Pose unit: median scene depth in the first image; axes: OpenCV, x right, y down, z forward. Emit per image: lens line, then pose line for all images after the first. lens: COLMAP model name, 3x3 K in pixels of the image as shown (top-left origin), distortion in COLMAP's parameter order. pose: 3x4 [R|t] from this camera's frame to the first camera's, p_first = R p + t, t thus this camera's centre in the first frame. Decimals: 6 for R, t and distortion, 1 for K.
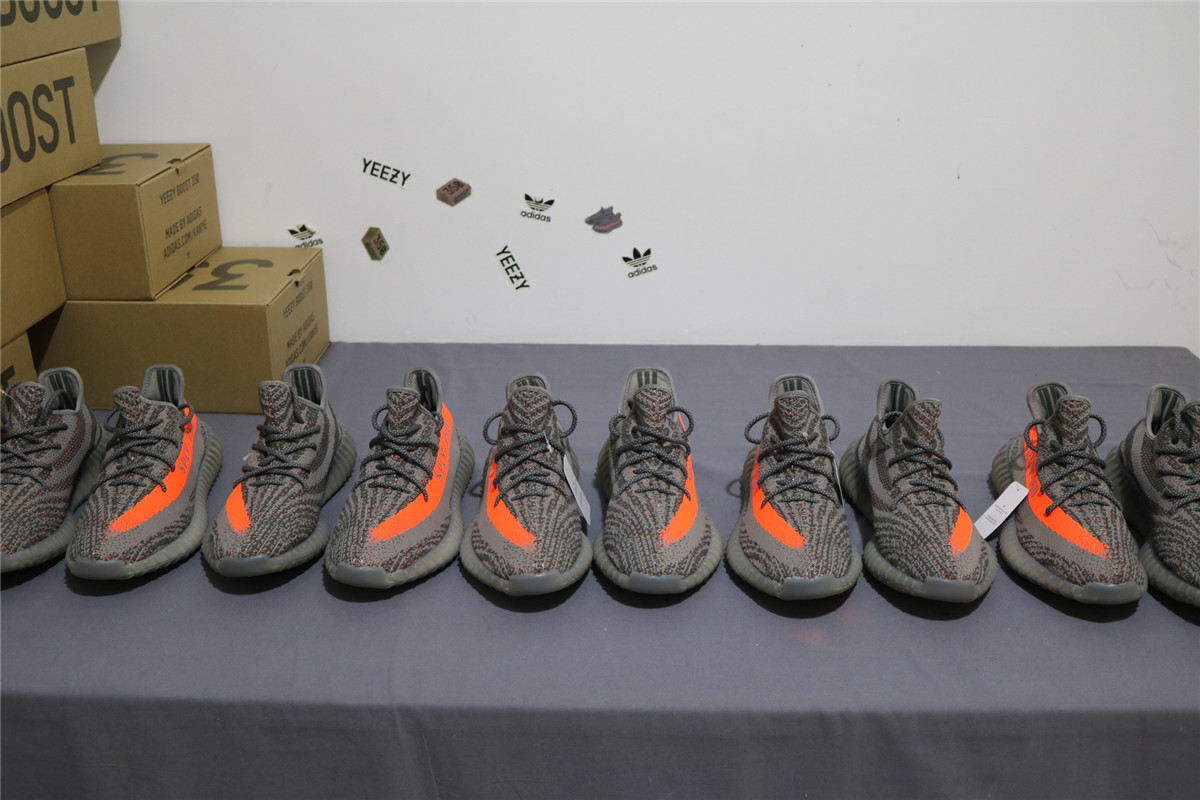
lens RADIAL K [[1274.3, 0, 583.6], [0, 1274.3, 433.8], [0, 0, 1]] dist [-0.102907, 0.000000]
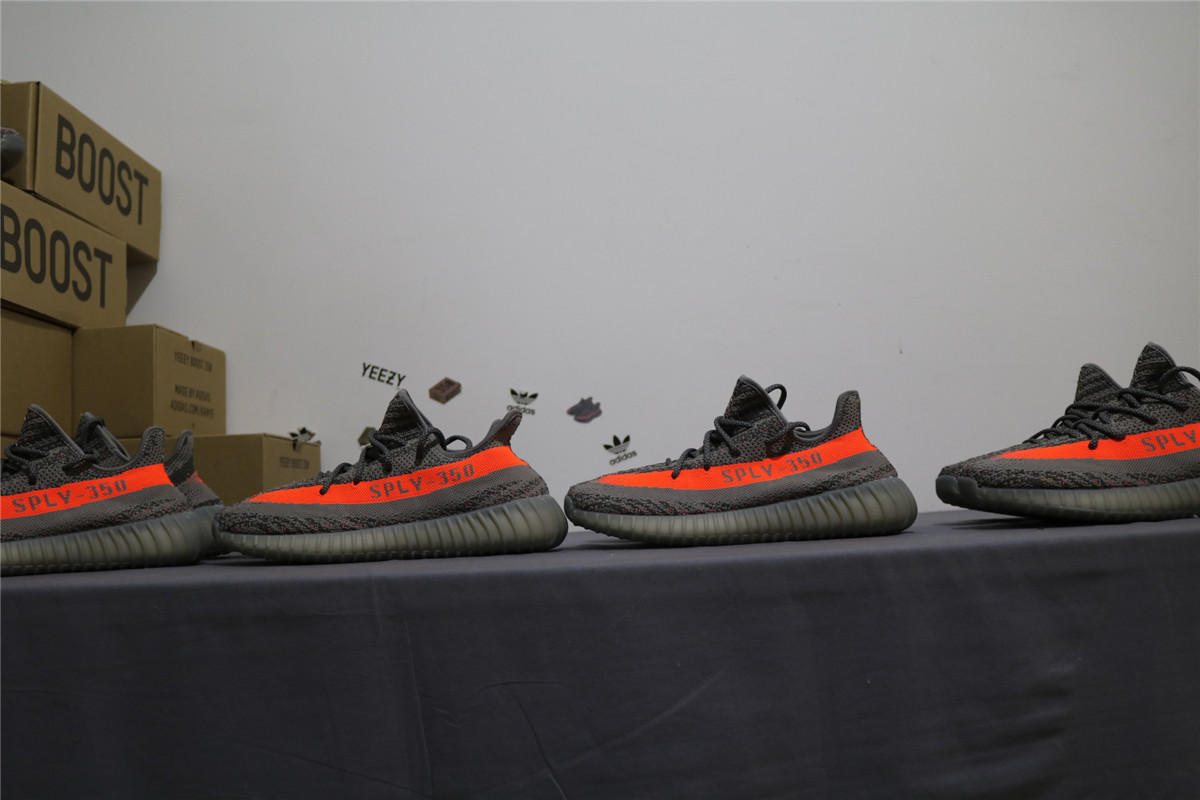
lens RADIAL K [[1119.3, 0, 592.1], [0, 1119.3, 397.6], [0, 0, 1]] dist [-0.134185, 0.033746]
pose [[0.998361, -0.036699, 0.043919, -0.018950], [0.054332, 0.848962, -0.525654, 0.323624], [-0.017995, 0.527179, 0.849564, 0.187595]]
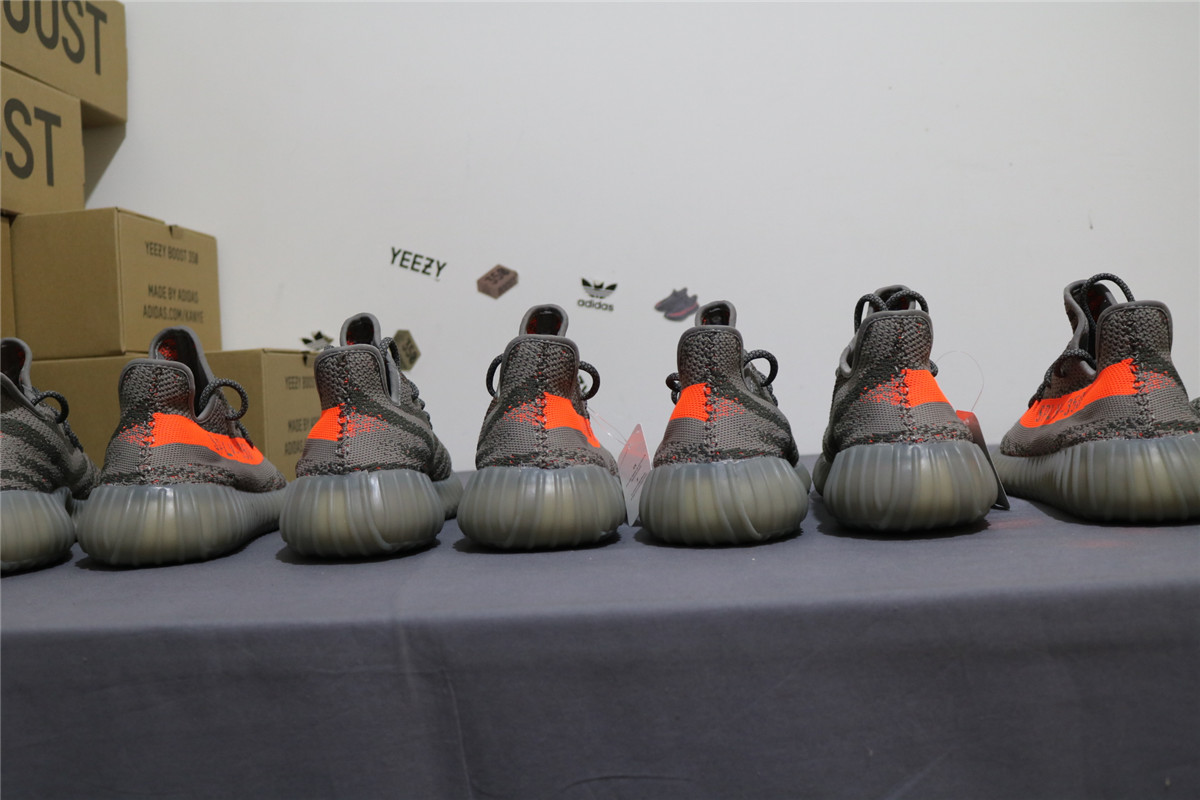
lens RADIAL K [[1205.4, 0, 568.1], [0, 1205.4, 431.4], [0, 0, 1]] dist [-0.102659, 0.000000]
pose [[0.998439, -0.045720, -0.032083, -0.034214], [0.029051, 0.915686, -0.400843, 0.223060], [0.047704, 0.399285, 0.915585, 0.307441]]
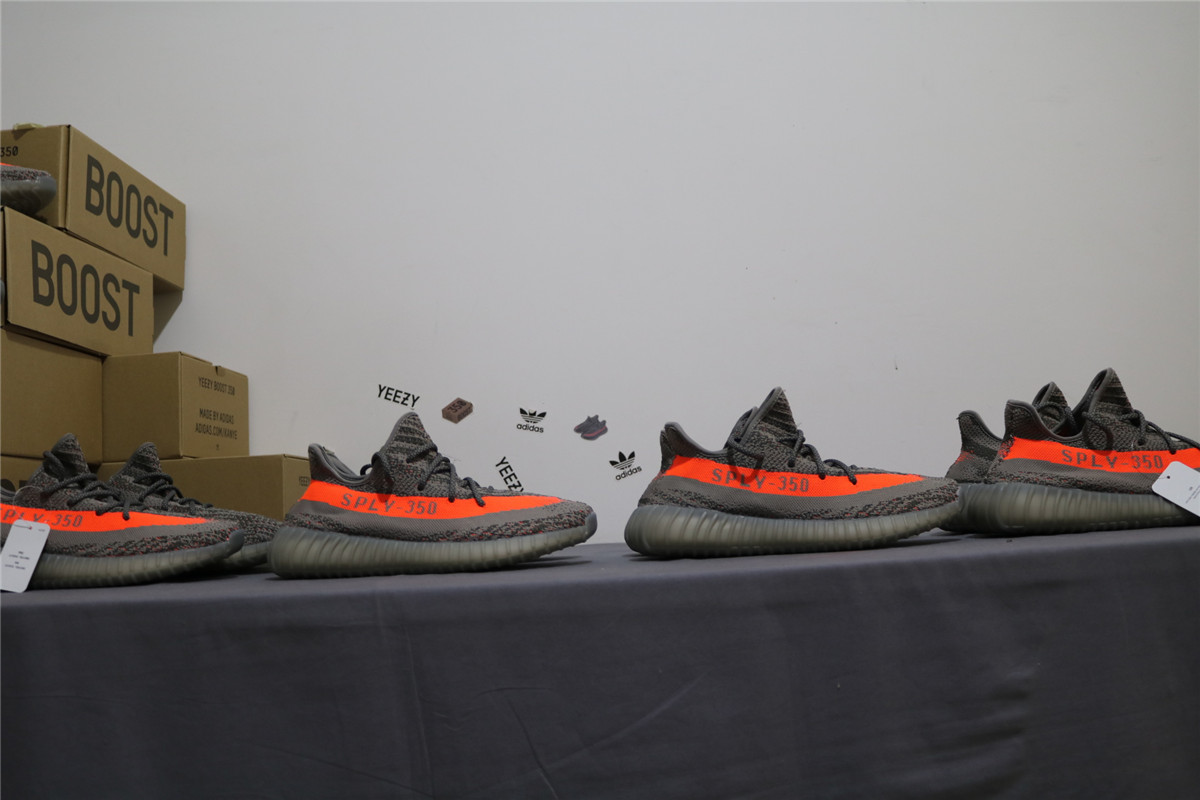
lens RADIAL K [[1119.3, 0, 587.9], [0, 1119.3, 378.4], [0, 0, 1]] dist [-0.134185, 0.033746]
pose [[0.998694, -0.048495, 0.016061, -0.000546], [0.049345, 0.834389, -0.548963, 0.338717], [0.013221, 0.549039, 0.835692, 0.150994]]
